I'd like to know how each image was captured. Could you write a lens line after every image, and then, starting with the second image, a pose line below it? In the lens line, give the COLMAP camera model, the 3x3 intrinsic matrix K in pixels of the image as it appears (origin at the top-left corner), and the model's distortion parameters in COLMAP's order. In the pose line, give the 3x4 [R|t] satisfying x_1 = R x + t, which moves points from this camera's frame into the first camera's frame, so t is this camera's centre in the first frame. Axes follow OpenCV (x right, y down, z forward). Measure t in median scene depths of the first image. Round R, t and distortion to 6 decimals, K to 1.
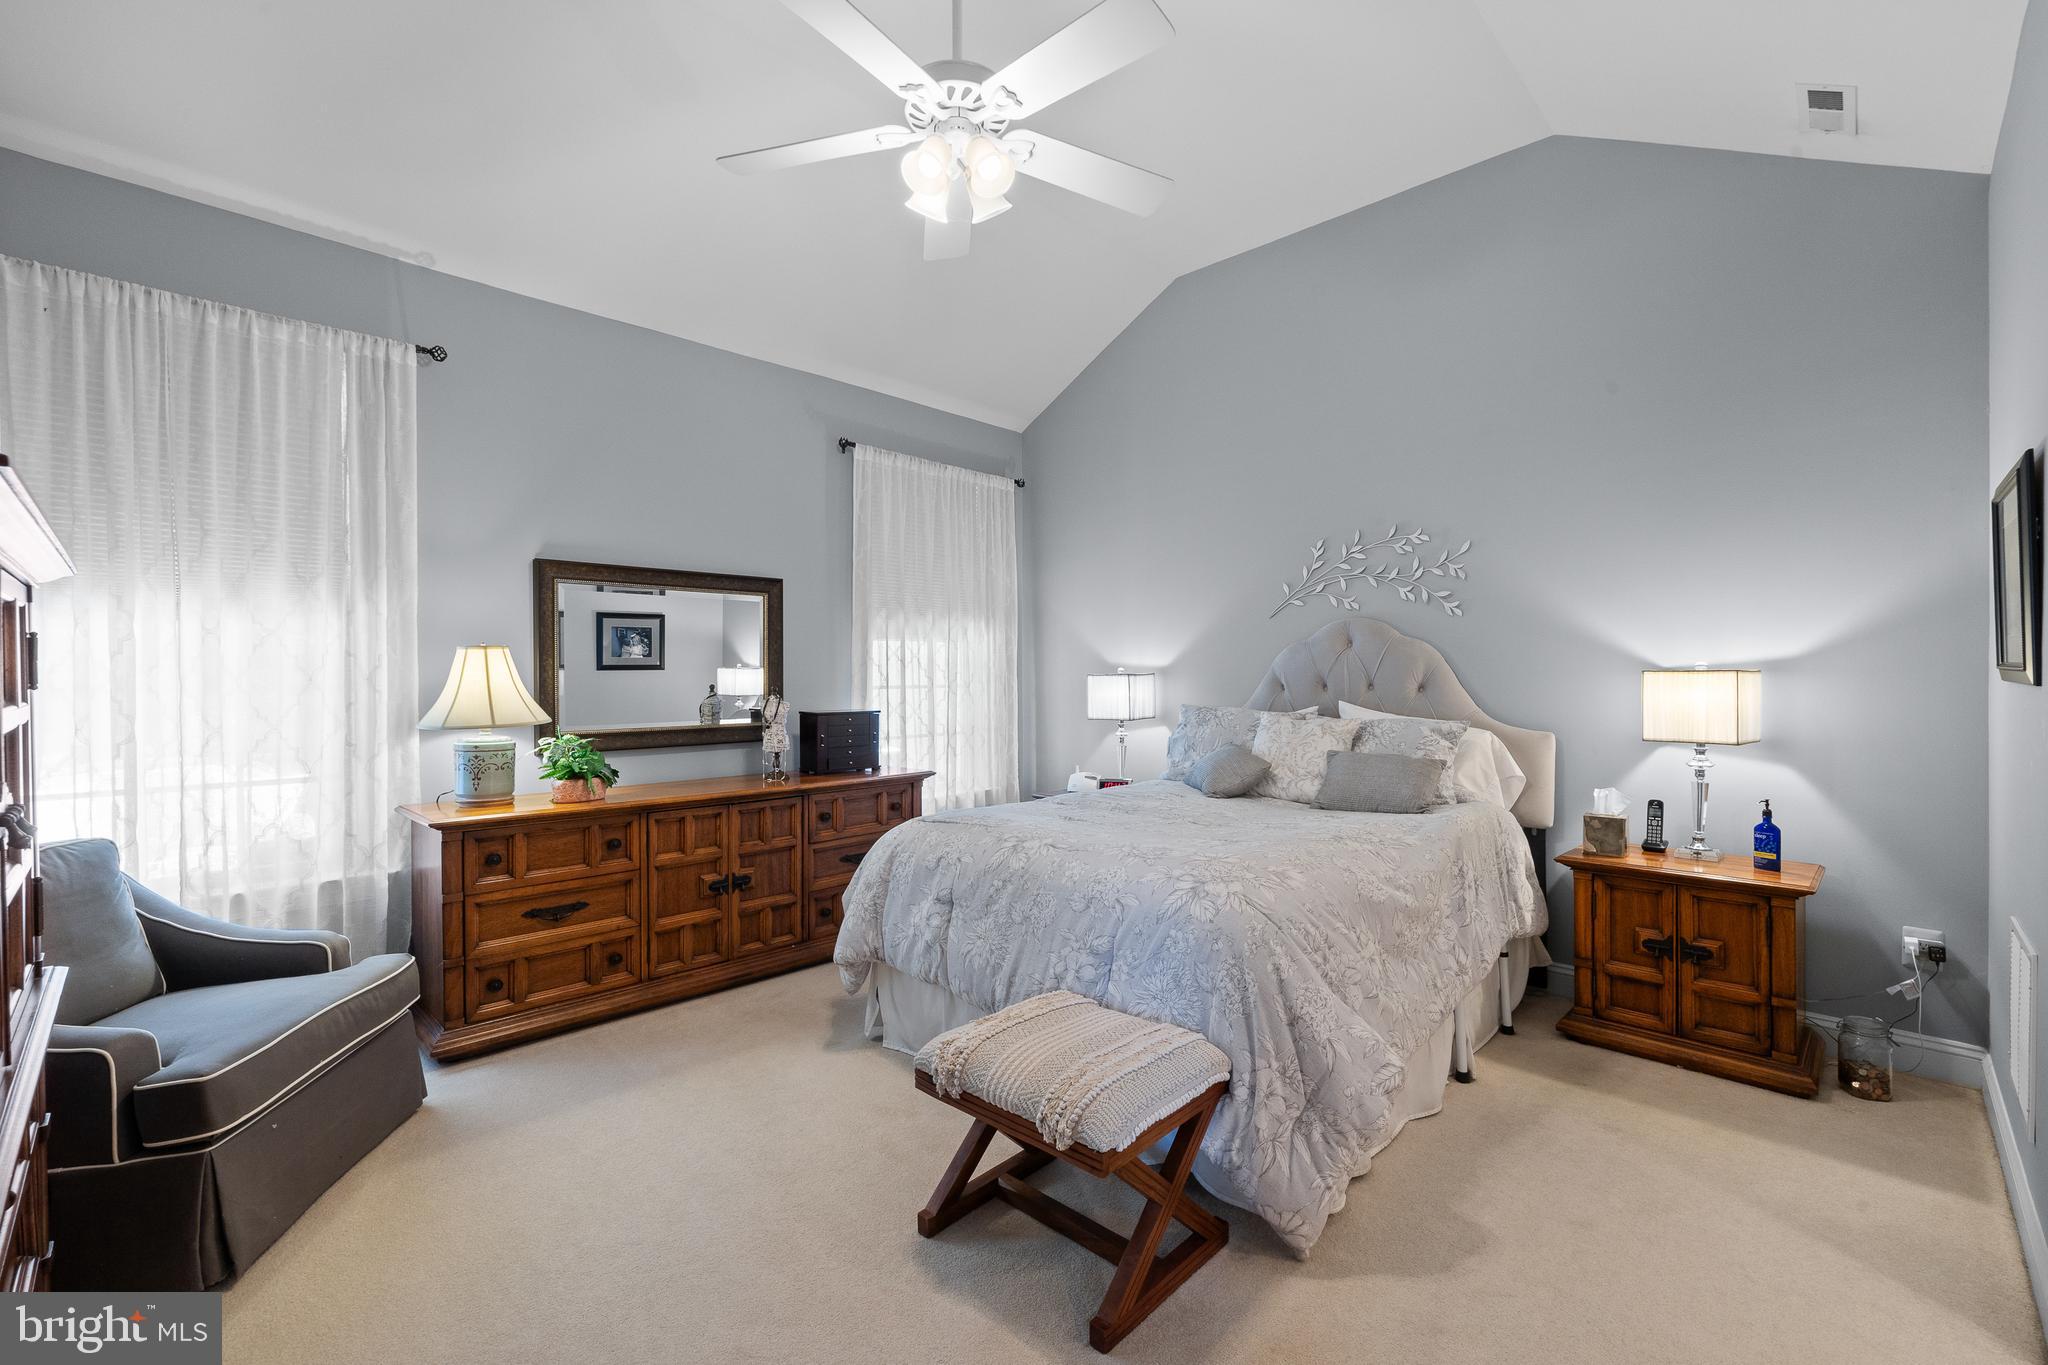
lens RADIAL K [[873.7, 0, 1026.3], [0, 873.7, 663.3], [0, 0, 1]] dist [-0.001223, 0.000038]
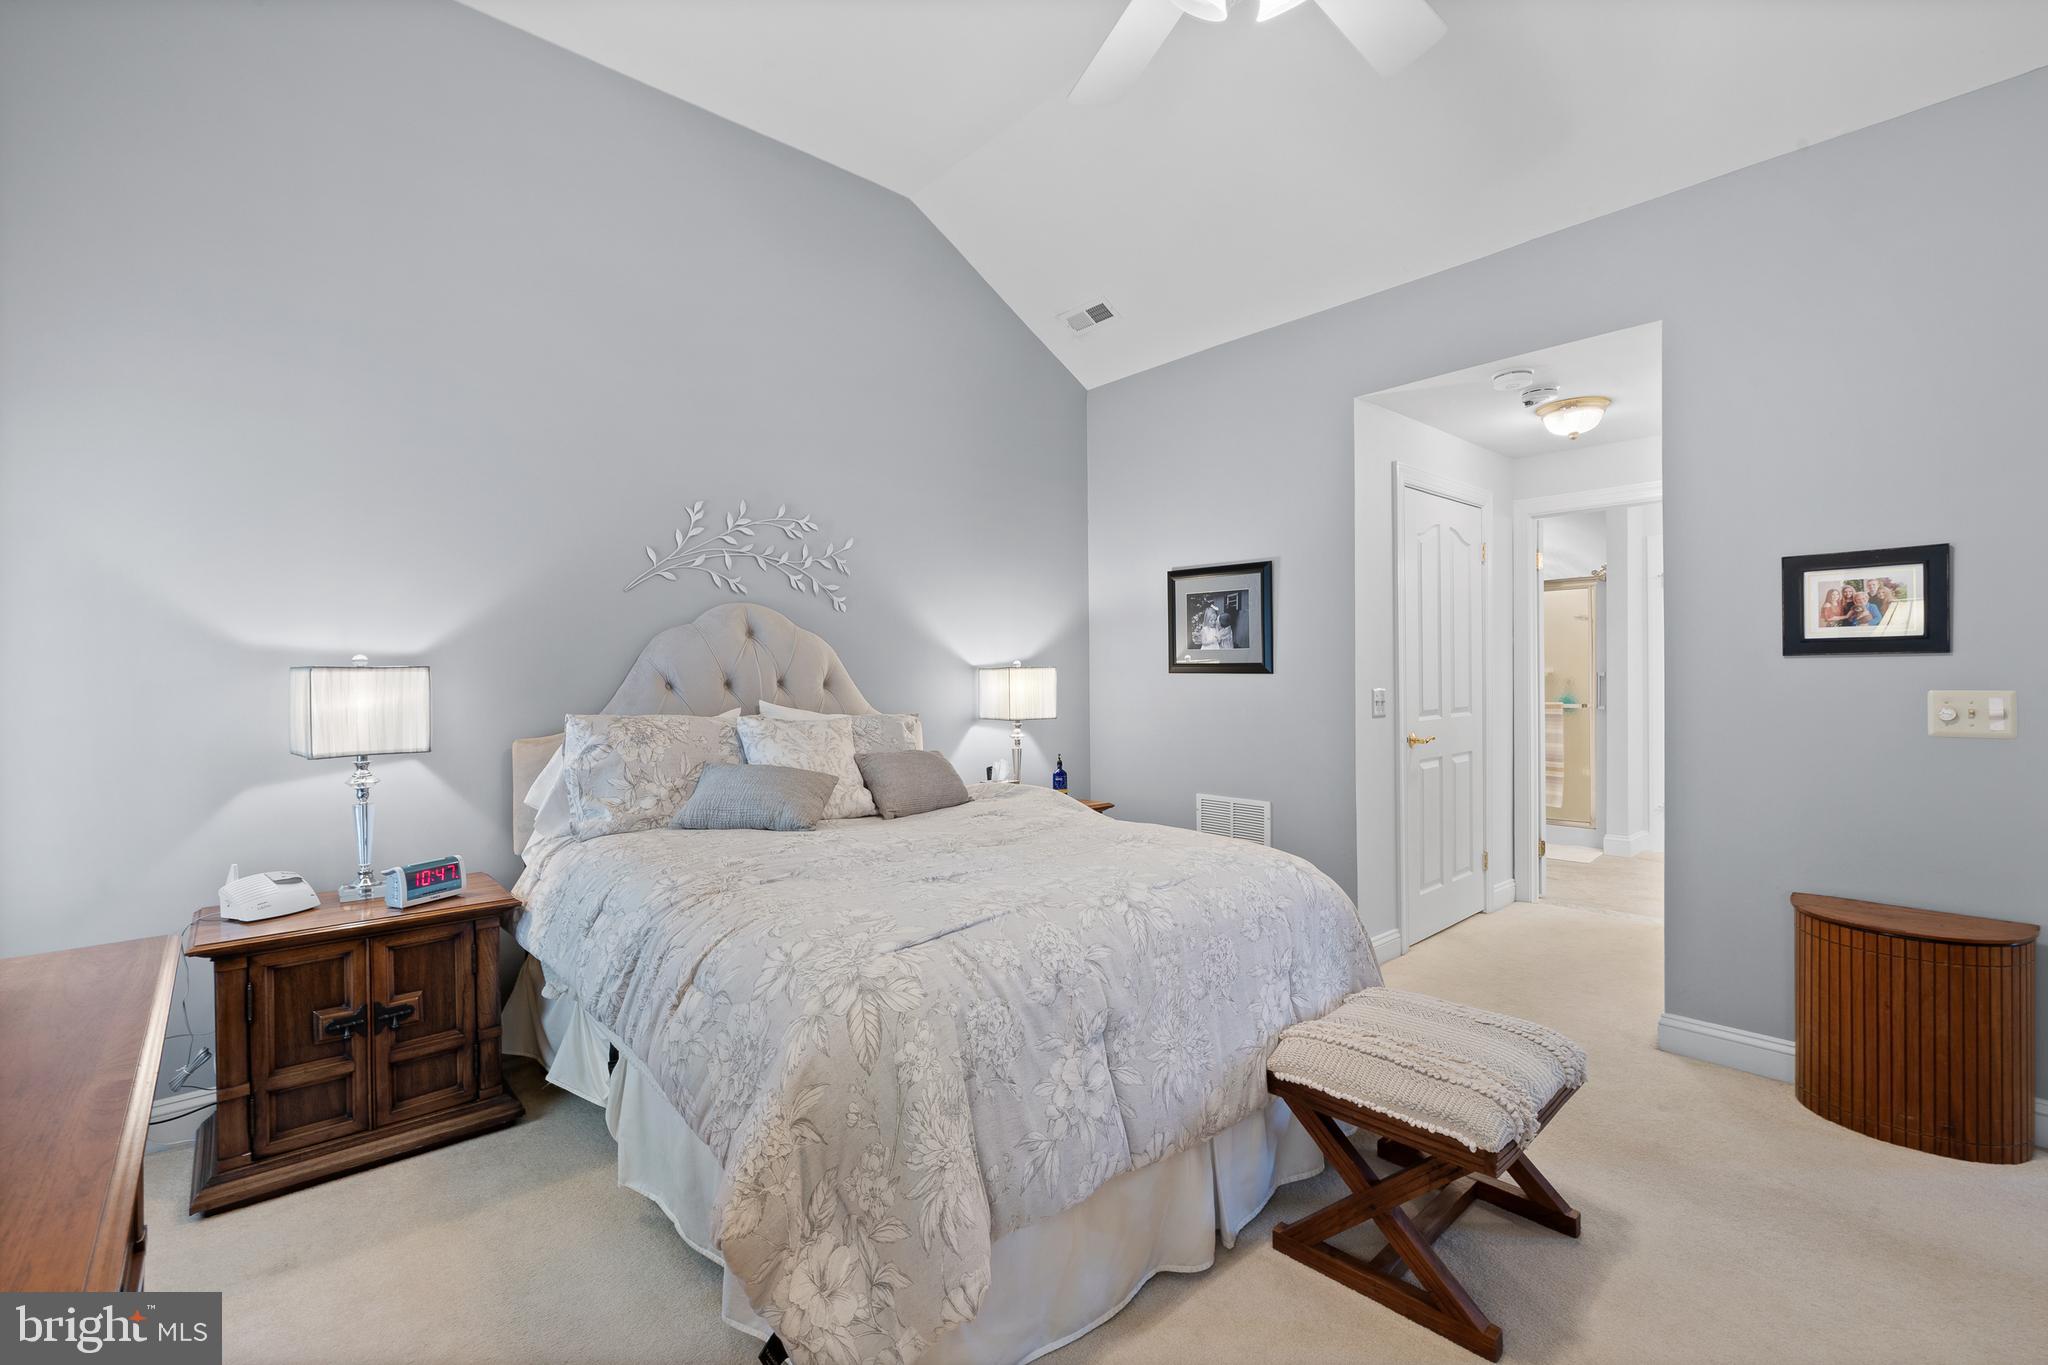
lens RADIAL K [[873.7, 0, 1026.3], [0, 873.7, 663.3], [0, 0, 1]] dist [-0.001223, 0.000038]
pose [[0.059954, 0.021265, 0.997975, -0.464273], [-0.002422, 0.999773, -0.021158, 0.024463], [-0.998198, -0.001149, 0.059992, 0.697010]]
